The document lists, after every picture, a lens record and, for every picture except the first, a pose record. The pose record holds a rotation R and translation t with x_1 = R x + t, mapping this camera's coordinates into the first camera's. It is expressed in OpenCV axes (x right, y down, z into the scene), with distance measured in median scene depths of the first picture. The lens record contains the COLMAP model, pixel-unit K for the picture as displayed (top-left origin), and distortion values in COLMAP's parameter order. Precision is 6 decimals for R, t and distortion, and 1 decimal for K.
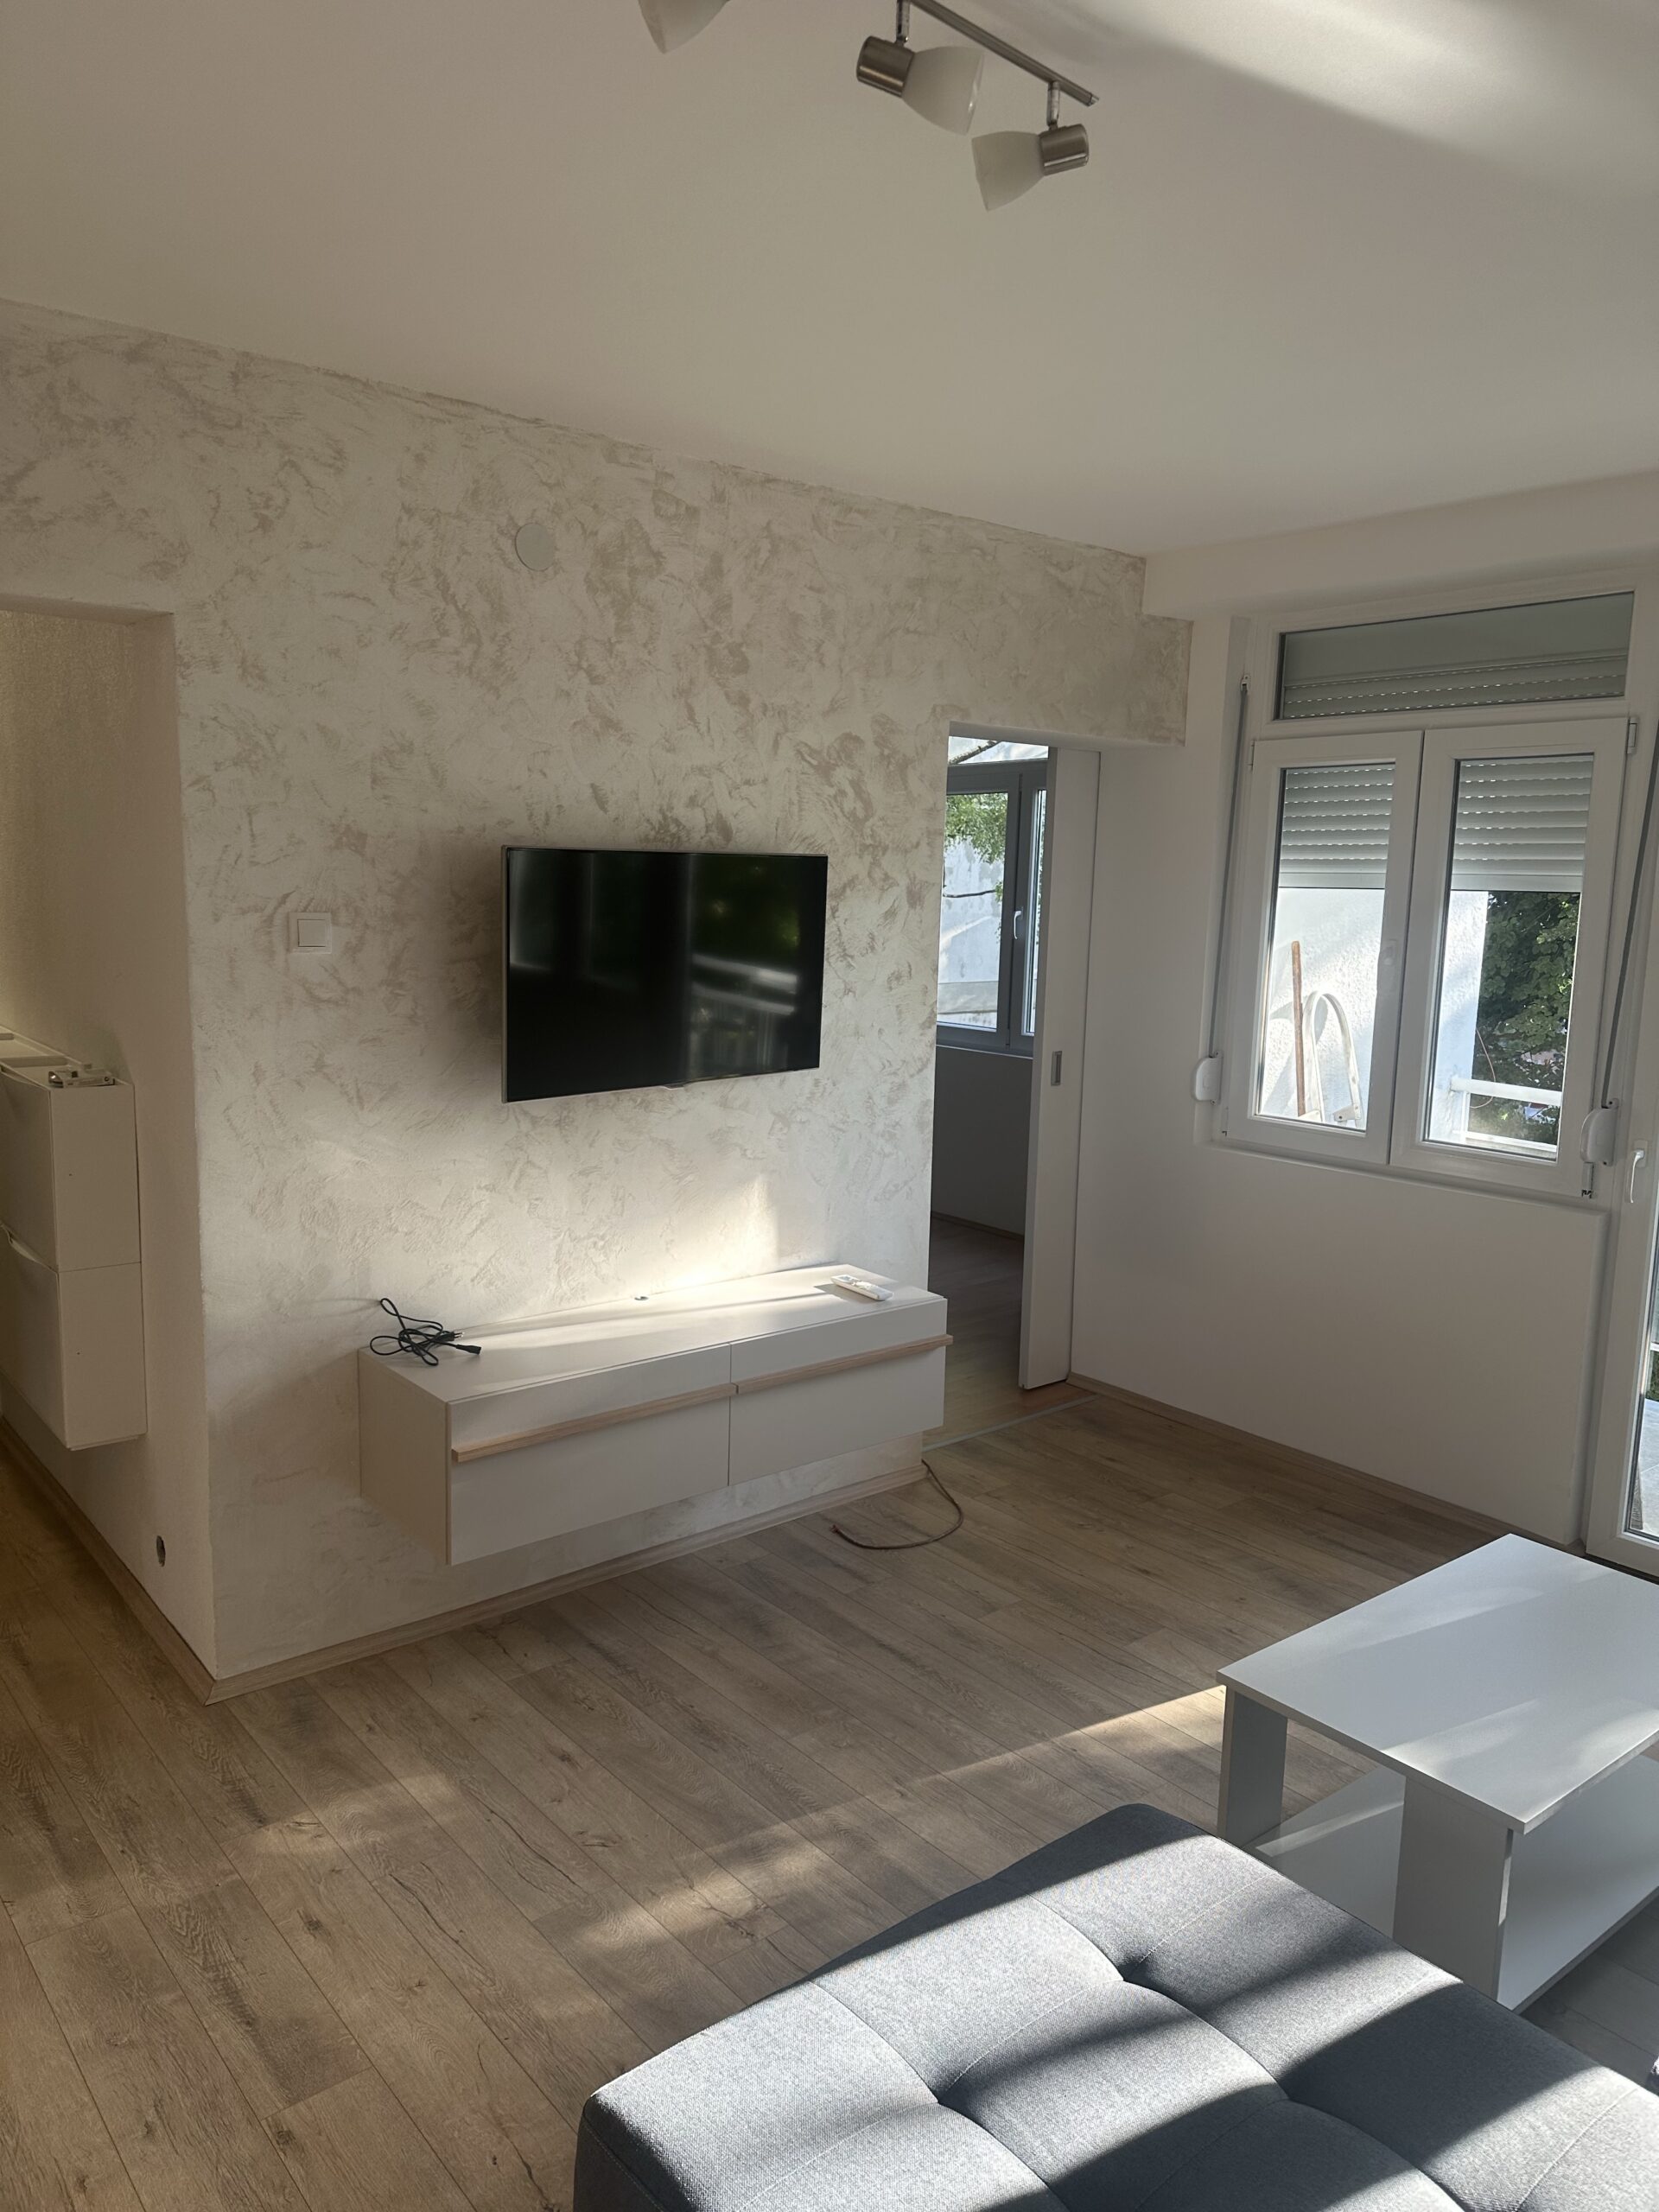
lens RADIAL K [[1573.4, 0, 825.9], [0, 1573.4, 1108.3], [0, 0, 1]] dist [0.051402, -0.000974]
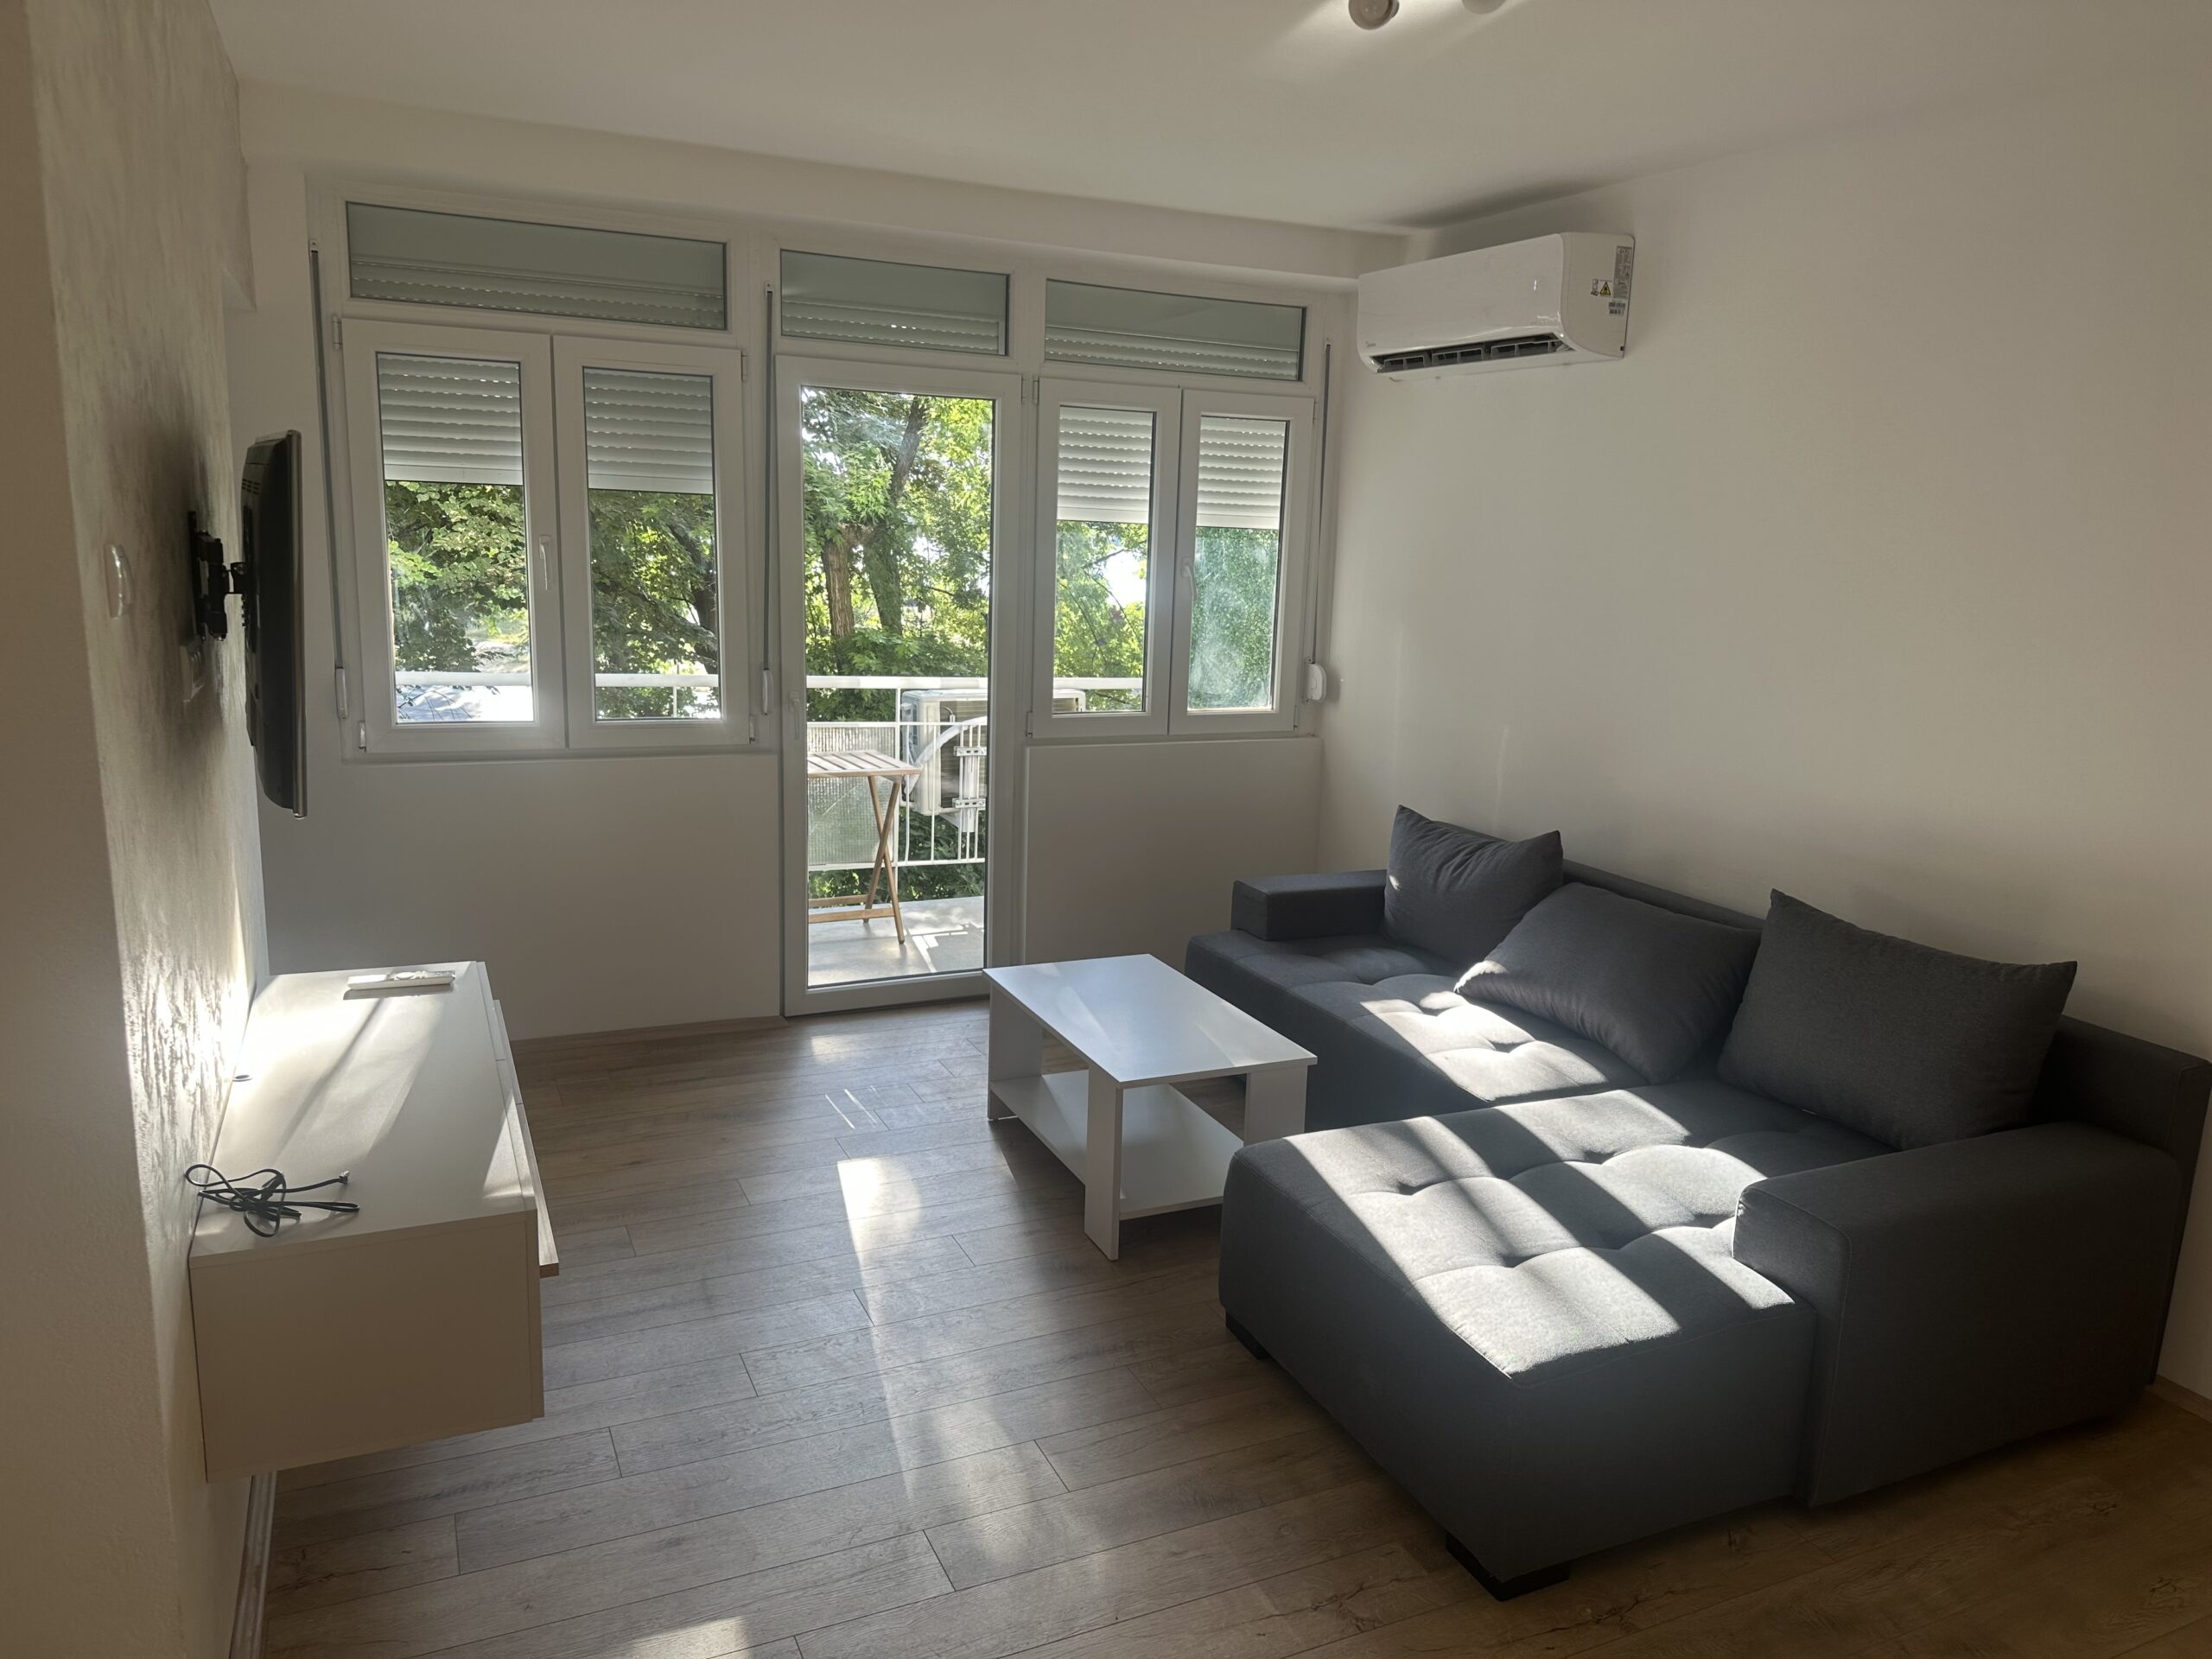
lens RADIAL K [[1573.4, 0, 1101.3], [0, 1573.4, 825.8], [0, 0, 1]] dist [0.051402, -0.000974]
pose [[0.265790, -0.206175, 0.941726, -0.624861], [0.121574, 0.976232, 0.179417, -0.067594], [-0.956334, 0.066802, 0.284538, 0.389153]]
